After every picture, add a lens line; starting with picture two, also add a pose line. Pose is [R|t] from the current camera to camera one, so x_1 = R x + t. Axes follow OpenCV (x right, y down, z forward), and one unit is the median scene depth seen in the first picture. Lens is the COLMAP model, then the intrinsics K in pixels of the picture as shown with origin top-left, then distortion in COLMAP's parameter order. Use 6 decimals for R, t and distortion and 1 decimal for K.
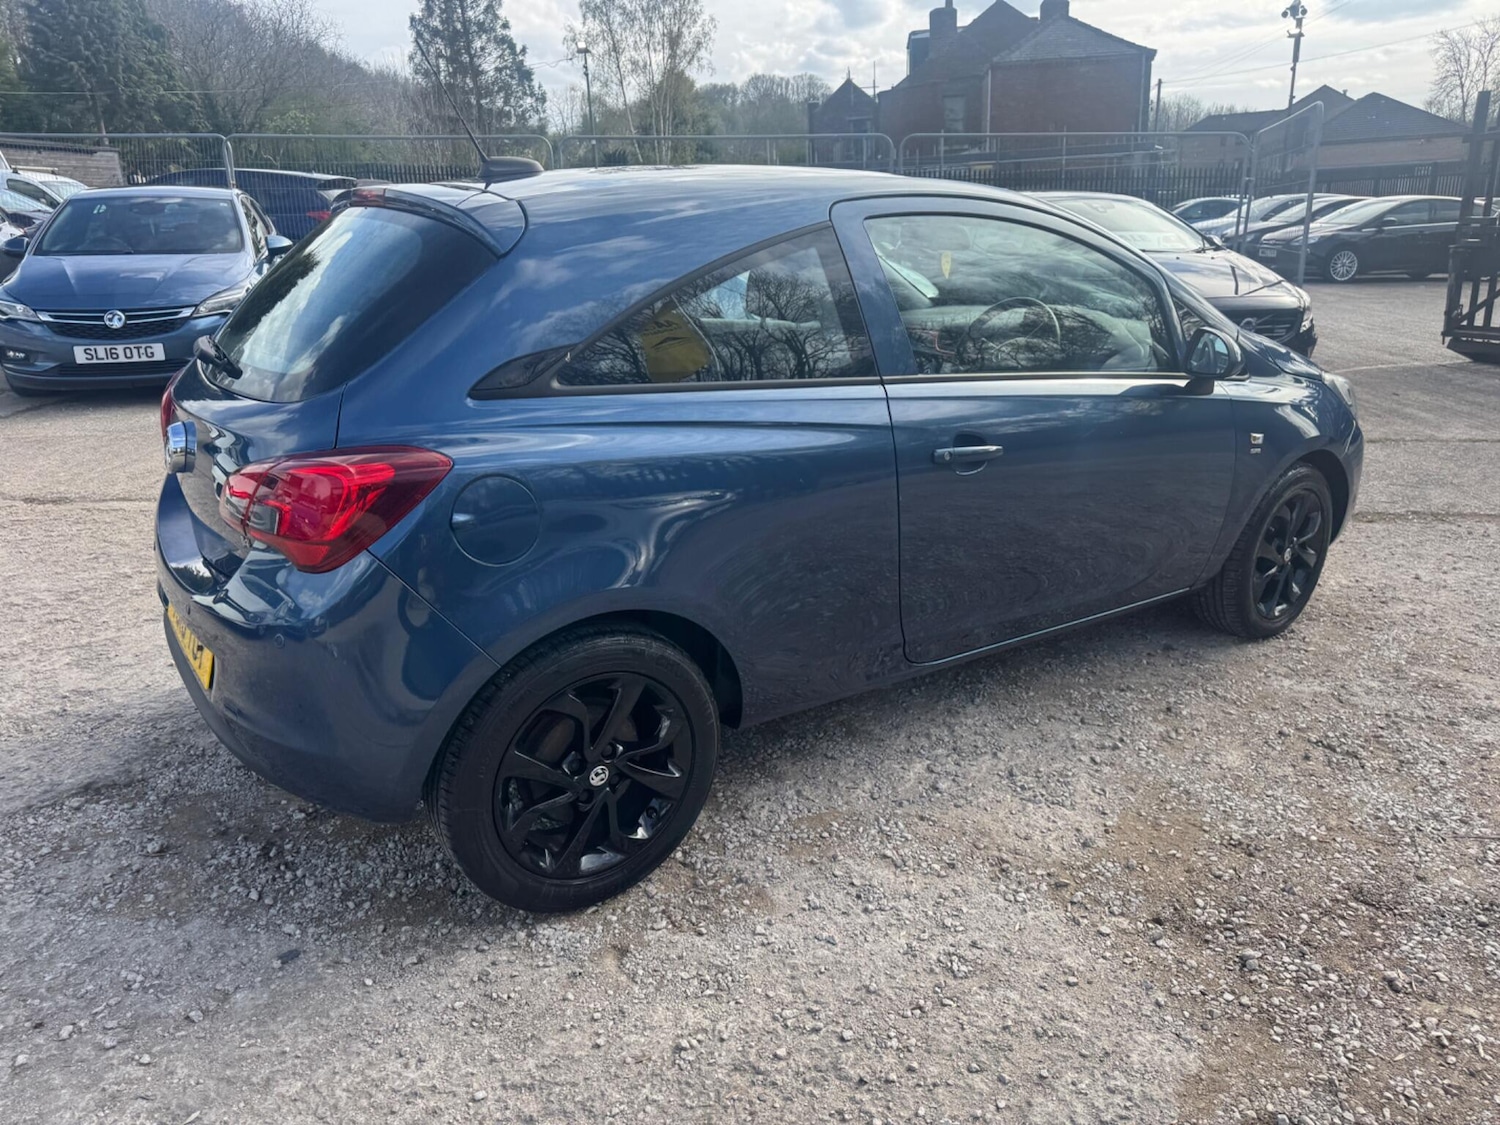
lens RADIAL K [[1068.6, 0, 762.6], [0, 1068.6, 563.7], [0, 0, 1]] dist [0.021278, -0.023528]
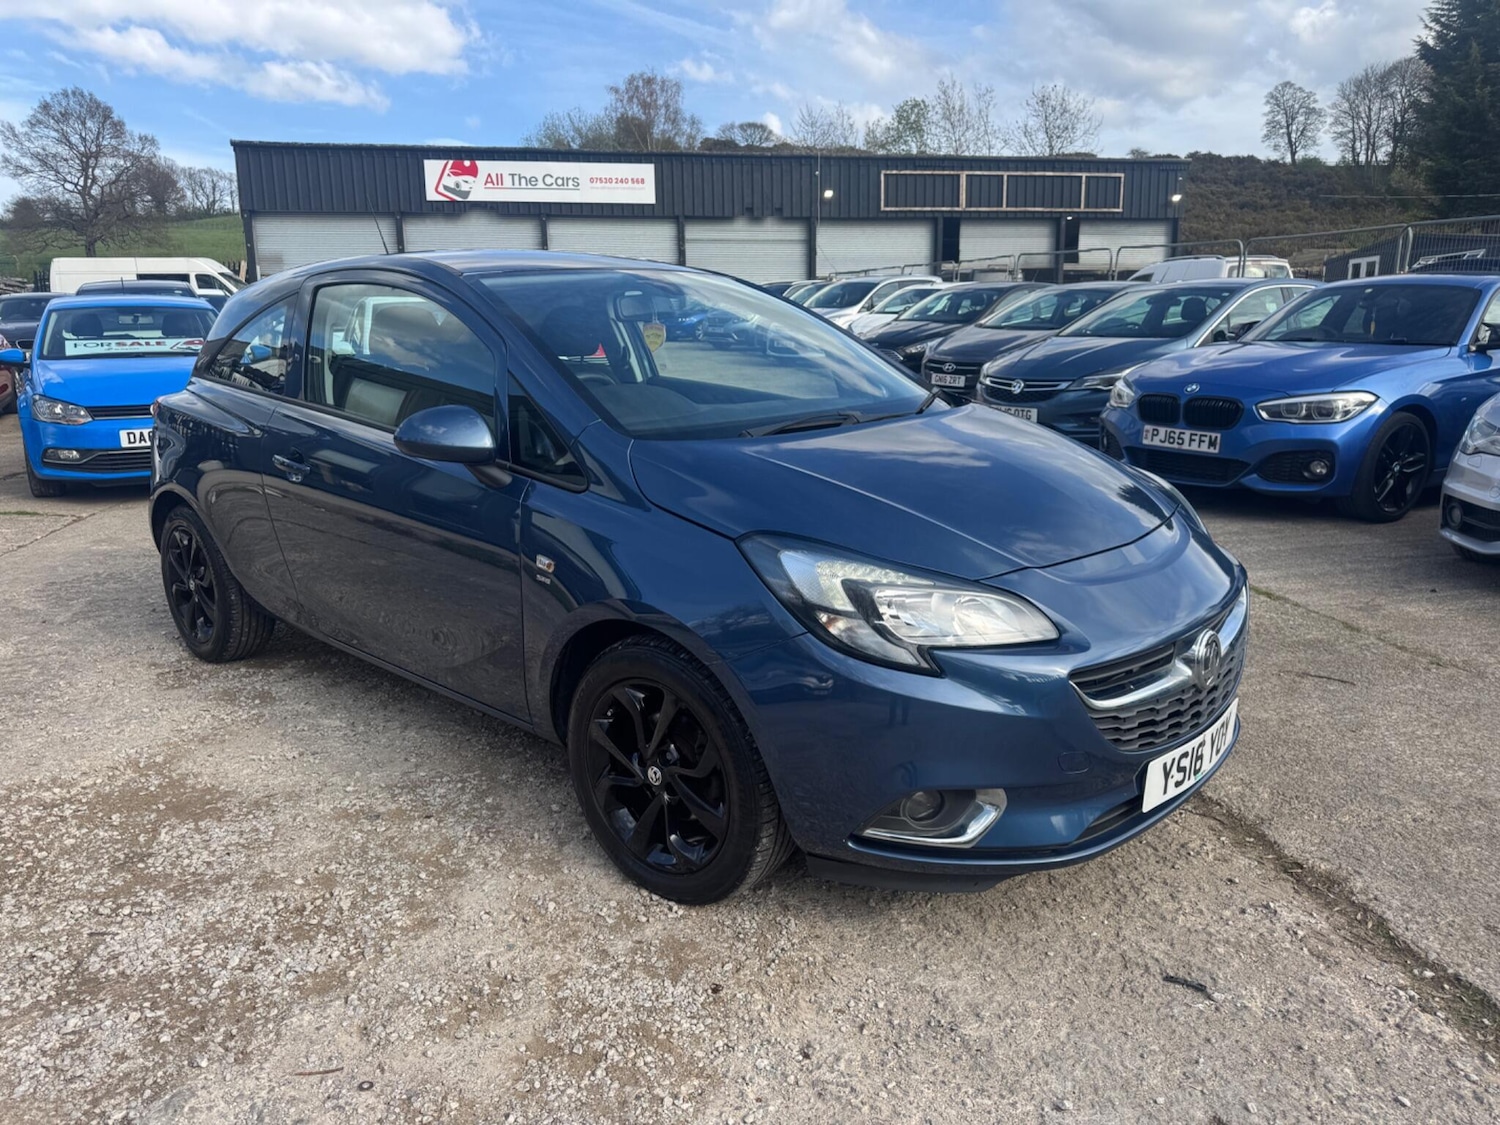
lens RADIAL K [[1068.6, 0, 744.0], [0, 1068.6, 569.4], [0, 0, 1]] dist [0.021278, -0.023528]
pose [[0.207335, 0.227578, -0.951431, 0.105416], [-0.304158, 0.939359, 0.158409, -0.024034], [0.929785, 0.256542, 0.263982, 0.080927]]
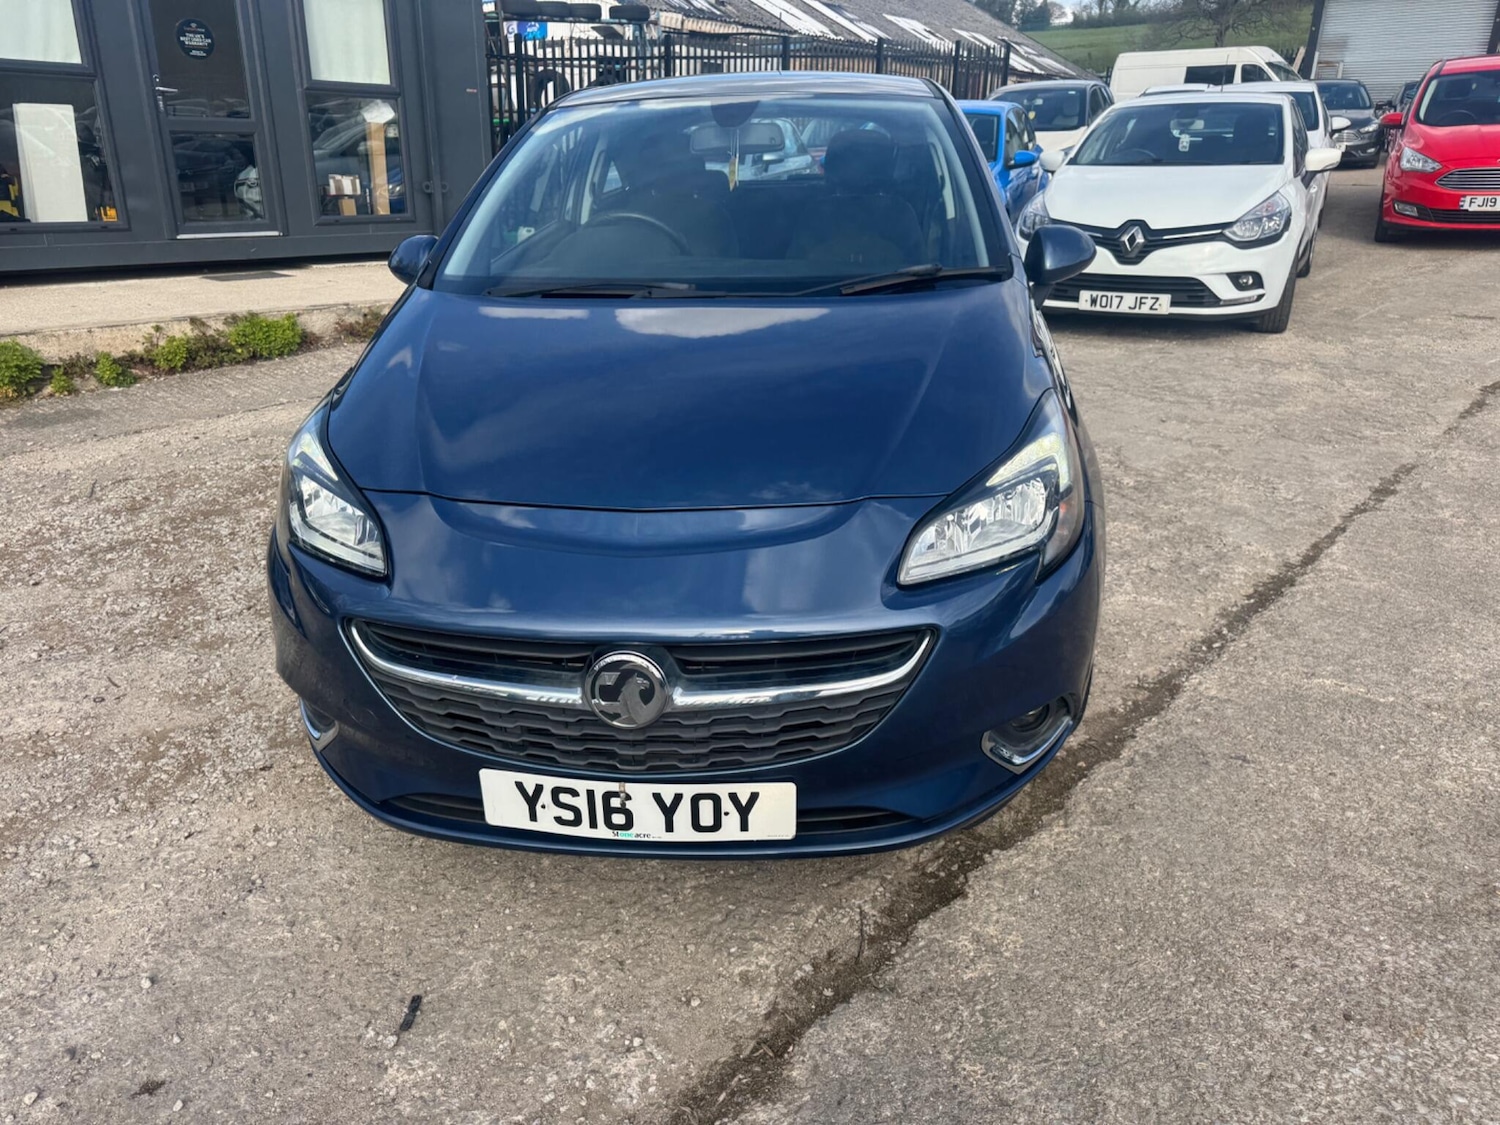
lens RADIAL K [[1068.6, 0, 761.1], [0, 1068.6, 542.2], [0, 0, 1]] dist [0.021278, -0.023528]
pose [[-0.658394, 0.287429, -0.695630, 0.078501], [-0.227881, 0.804714, 0.548184, -0.048287], [0.717347, 0.519442, -0.464320, 0.145305]]
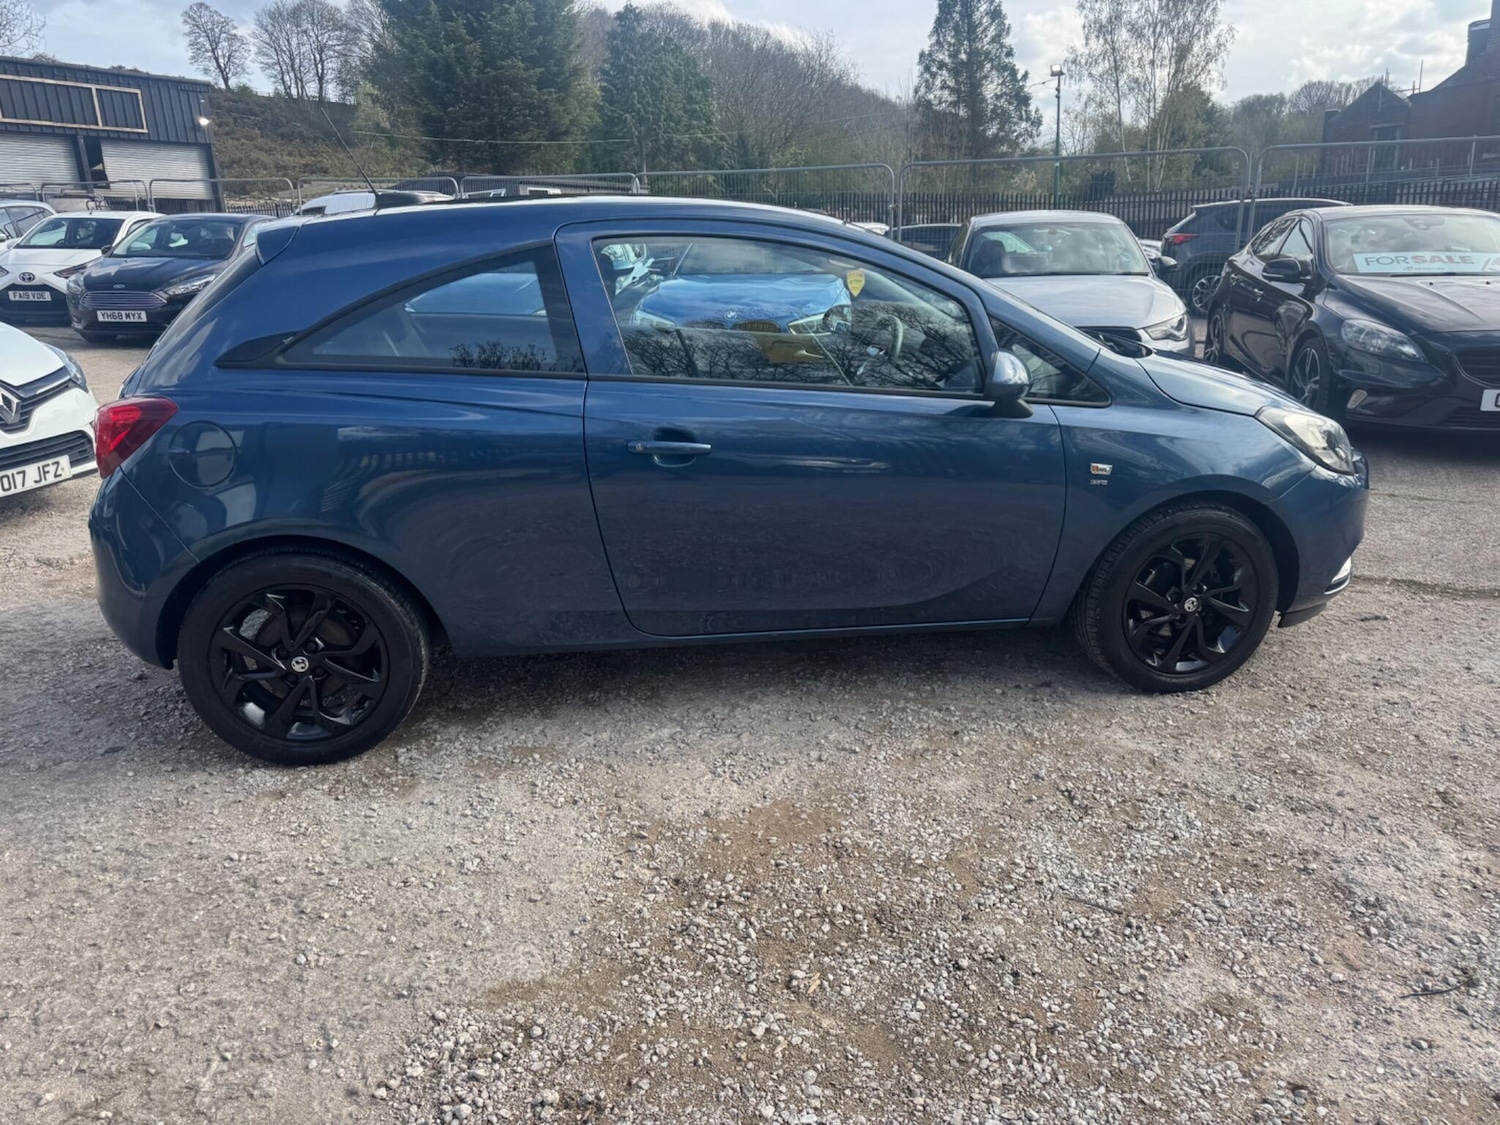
lens RADIAL K [[1068.6, 0, 762.2], [0, 1068.6, 560.3], [0, 0, 1]] dist [0.021278, -0.023528]
pose [[0.898917, 0.119354, -0.421548, 0.051725], [-0.128792, 0.991653, 0.006131, -0.000427], [0.418761, 0.048781, 0.906785, 0.002538]]
